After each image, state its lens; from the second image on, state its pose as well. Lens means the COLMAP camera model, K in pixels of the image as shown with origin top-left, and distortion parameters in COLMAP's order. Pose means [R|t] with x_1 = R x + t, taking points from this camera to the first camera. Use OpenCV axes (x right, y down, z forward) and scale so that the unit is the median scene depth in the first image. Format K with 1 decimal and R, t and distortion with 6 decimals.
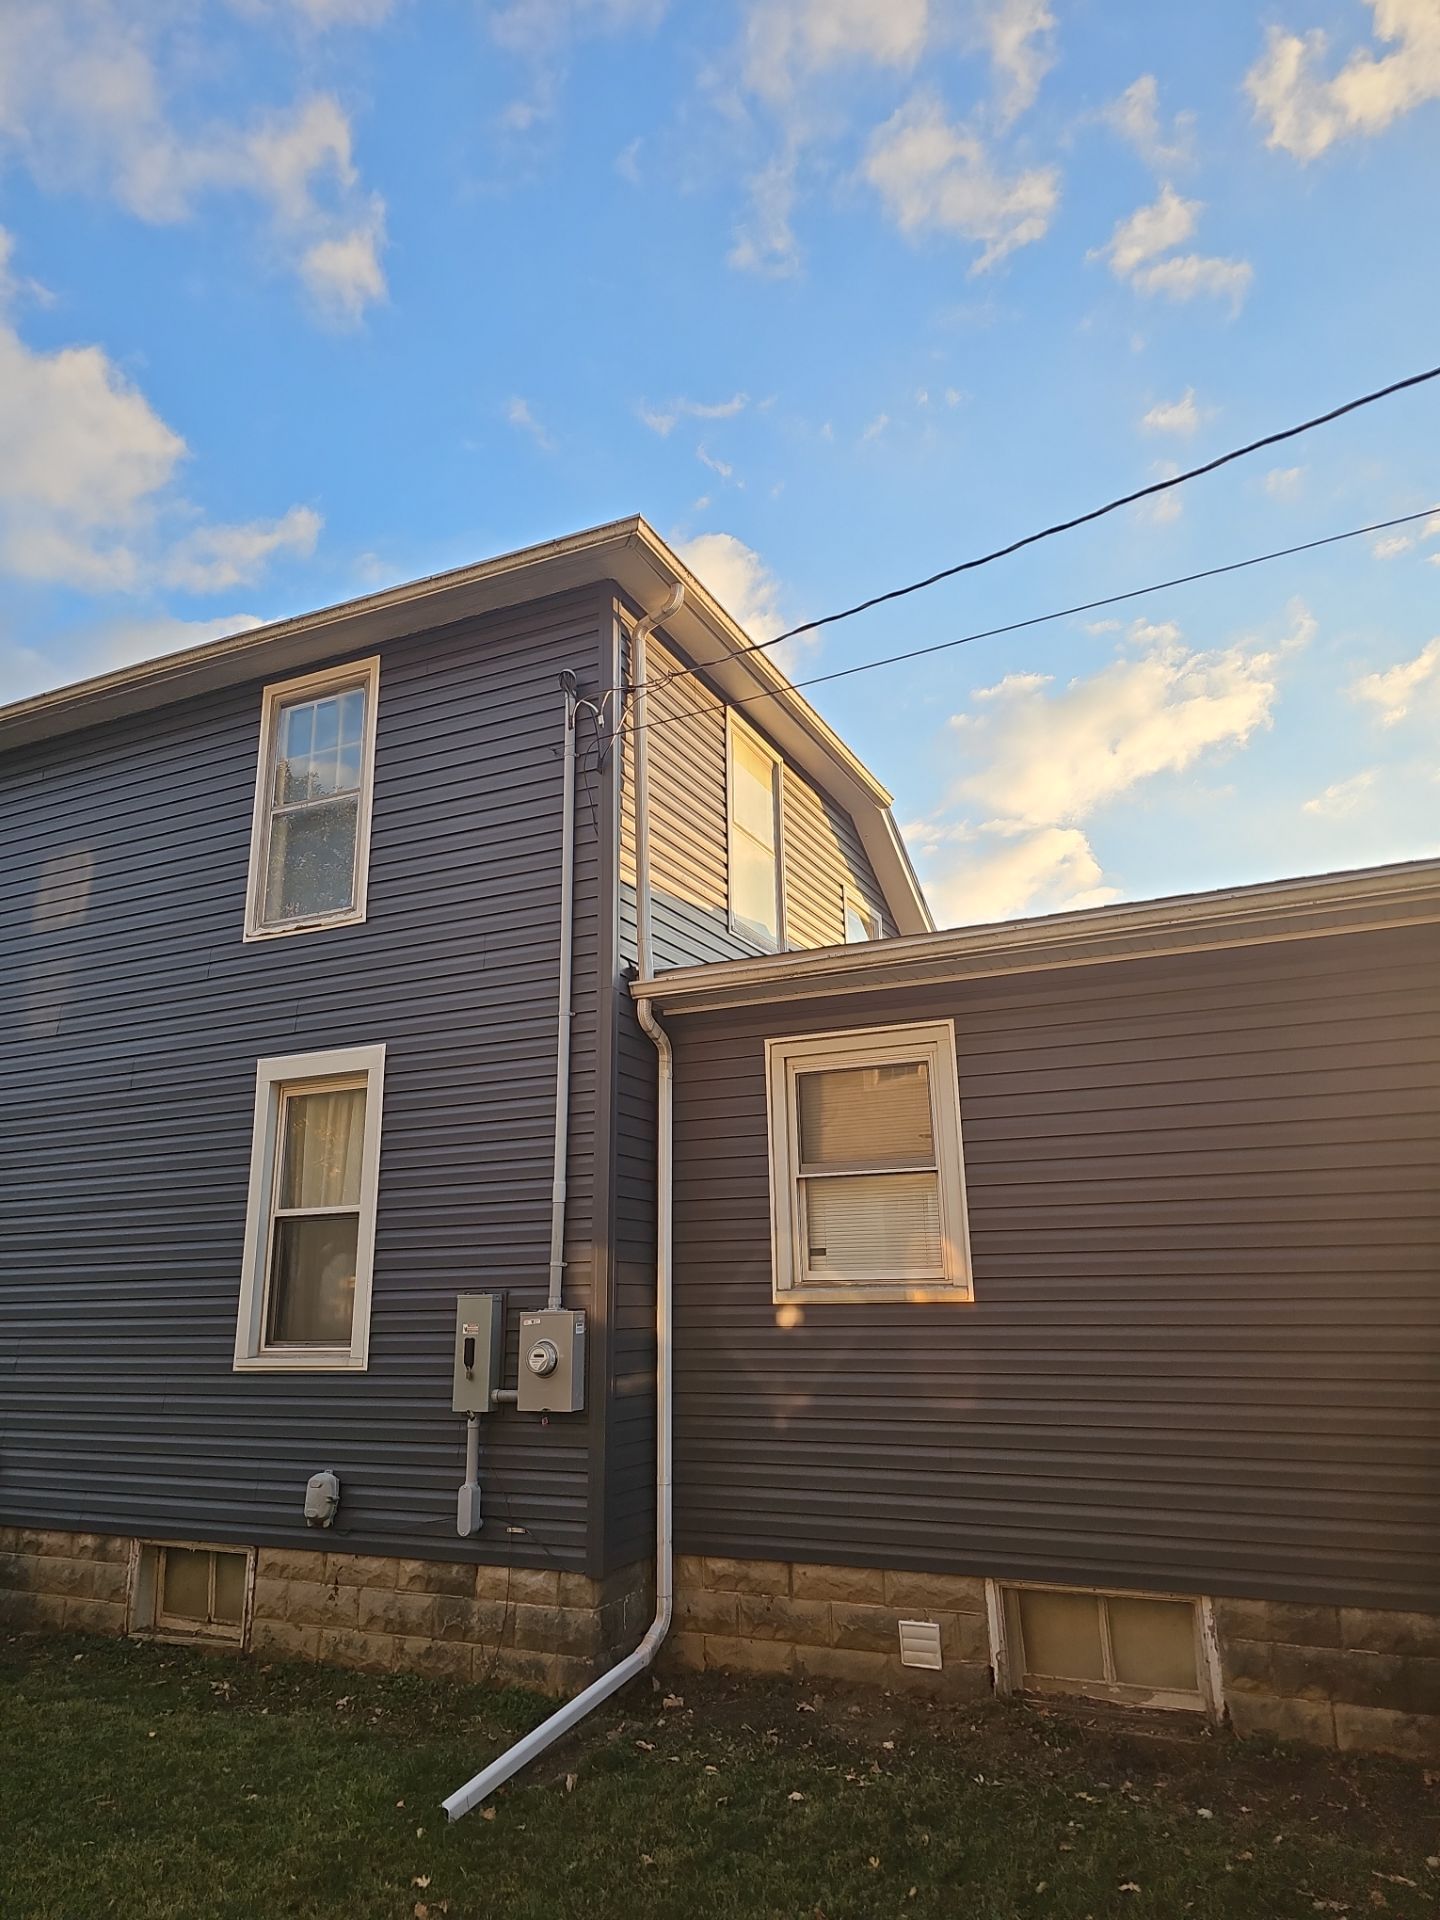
lens RADIAL K [[1273.1, 0, 698.6], [0, 1273.1, 965.0], [0, 0, 1]] dist [0.055497, -0.033519]
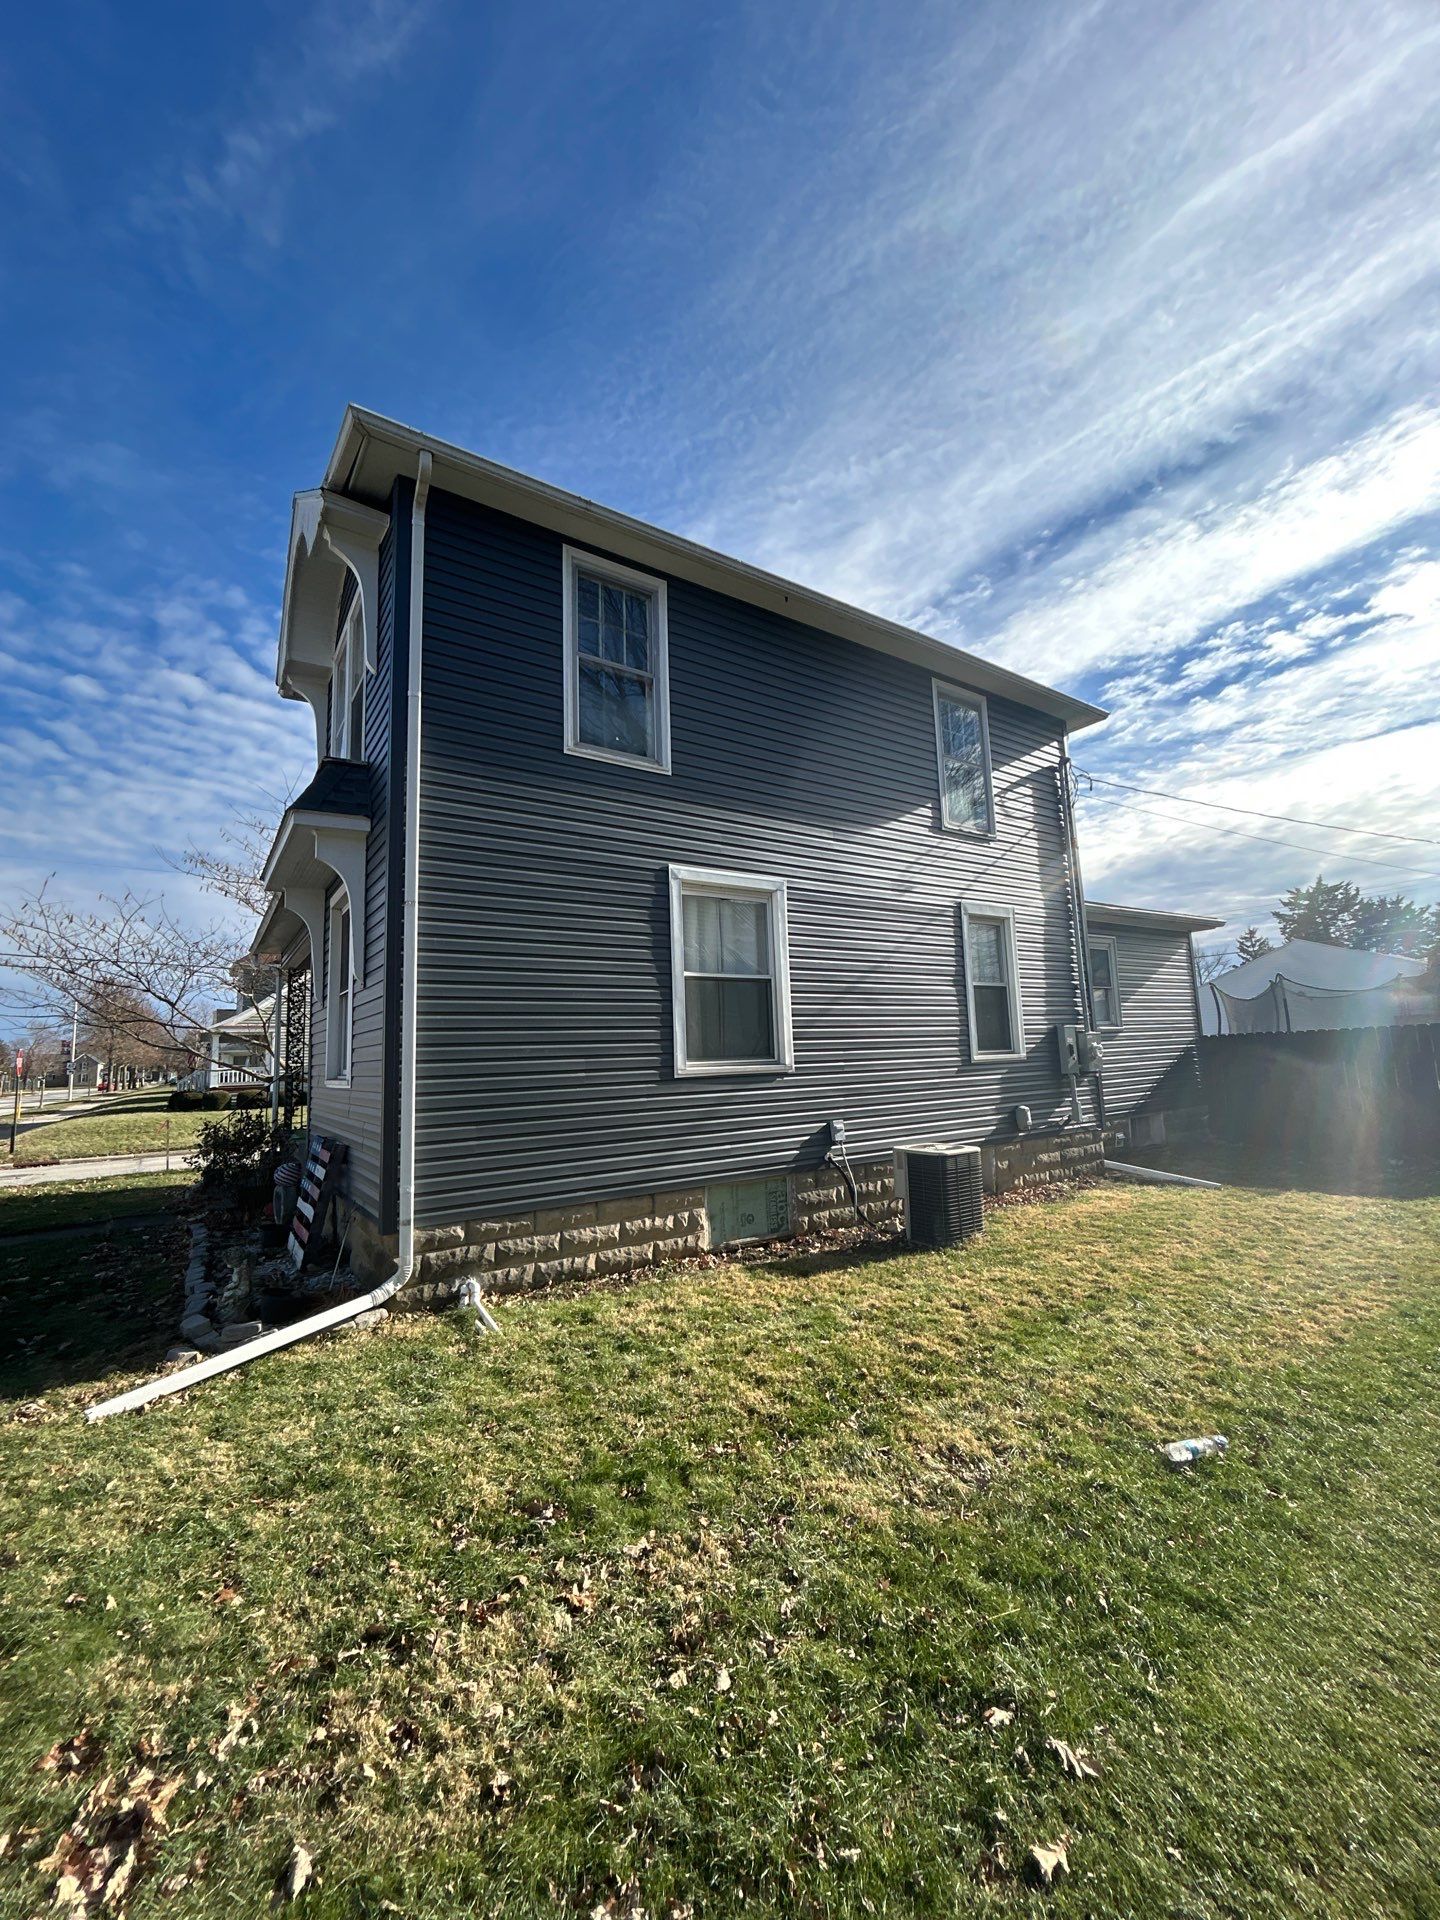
lens RADIAL K [[790.8, 0, 682.9], [0, 790.8, 957.1], [0, 0, 1]] dist [-0.001083, -0.000013]
pose [[0.482536, 0.094951, 0.870714, -1.903005], [-0.218398, 0.975750, 0.014627, 0.278836], [-0.848211, -0.197220, 0.491572, 0.965837]]
